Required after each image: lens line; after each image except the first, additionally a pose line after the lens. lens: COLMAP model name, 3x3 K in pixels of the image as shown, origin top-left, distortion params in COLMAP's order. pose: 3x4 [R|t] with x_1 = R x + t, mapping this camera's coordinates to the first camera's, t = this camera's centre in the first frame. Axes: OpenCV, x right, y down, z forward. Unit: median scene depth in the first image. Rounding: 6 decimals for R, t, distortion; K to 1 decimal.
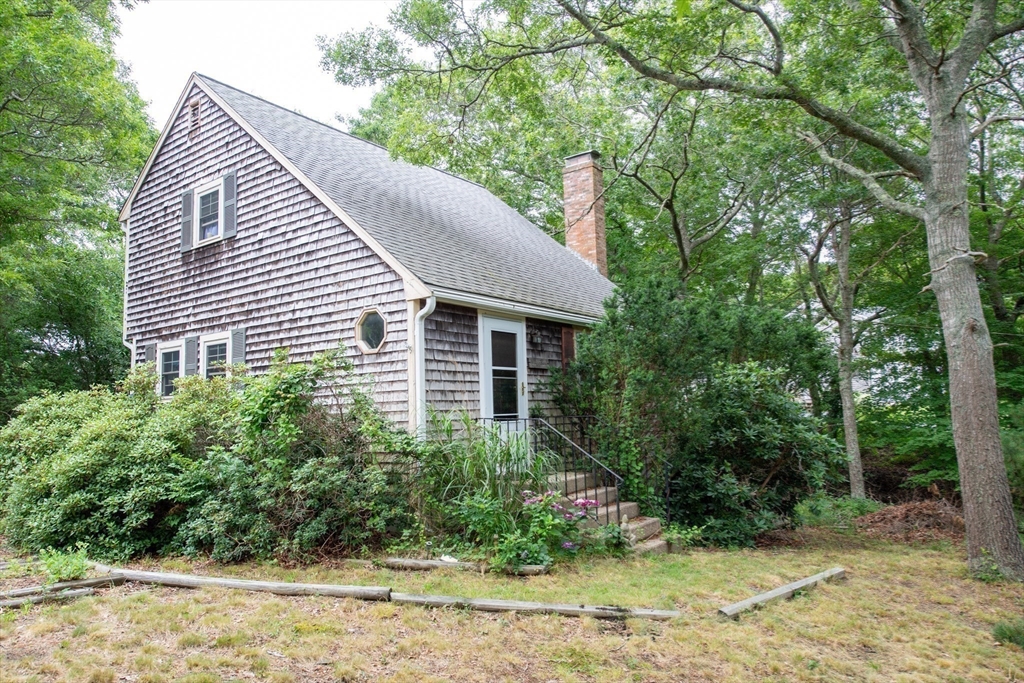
lens RADIAL K [[664.5, 0, 511.1], [0, 664.5, 339.6], [0, 0, 1]] dist [-0.000030, -0.000153]
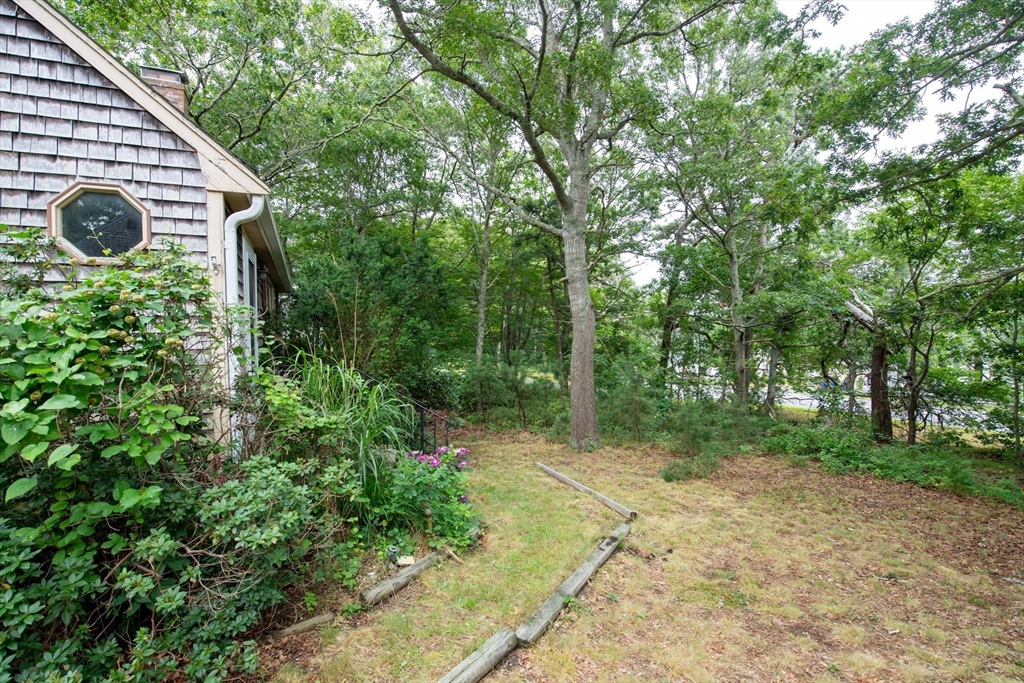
lens RADIAL K [[473.7, 0, 513.5], [0, 473.7, 342.0], [0, 0, 1]] dist [-0.005082, -0.001316]
pose [[0.495684, 0.016869, 0.868339, -0.324657], [-0.078894, 0.996552, 0.025676, 0.040790], [-0.864912, -0.081235, 0.495306, 0.422918]]
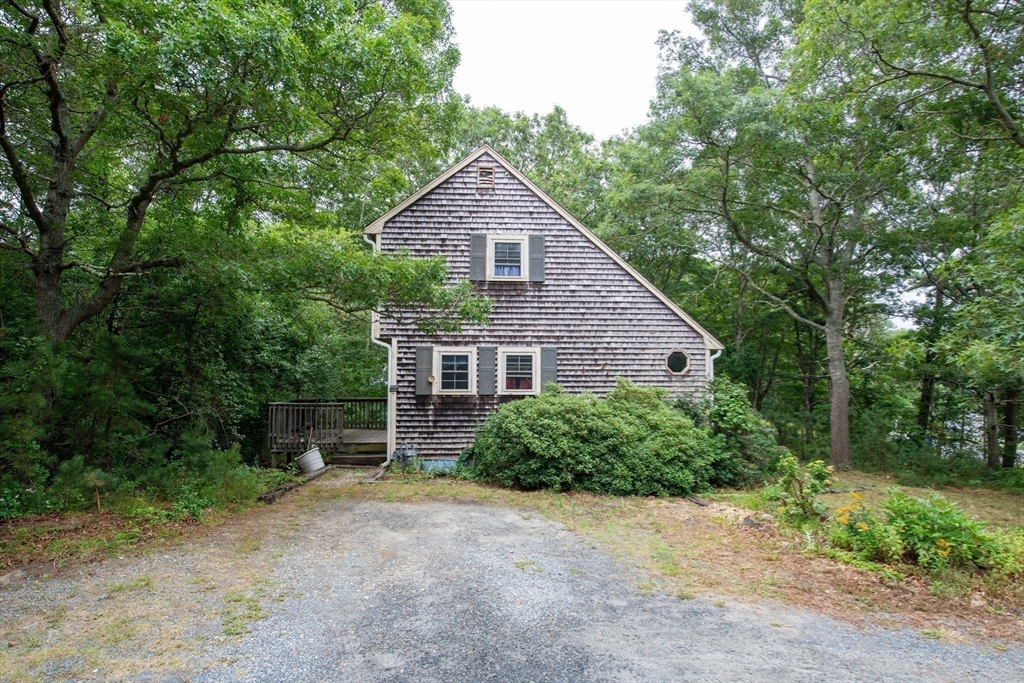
lens RADIAL K [[558.9, 0, 508.7], [0, 558.9, 344.5], [0, 0, 1]] dist [0.004228, 0.000416]
pose [[0.765424, 0.075505, 0.639082, -1.296230], [-0.097344, 0.995250, -0.000997, -0.013162], [-0.636121, -0.061448, 0.769138, 0.116748]]
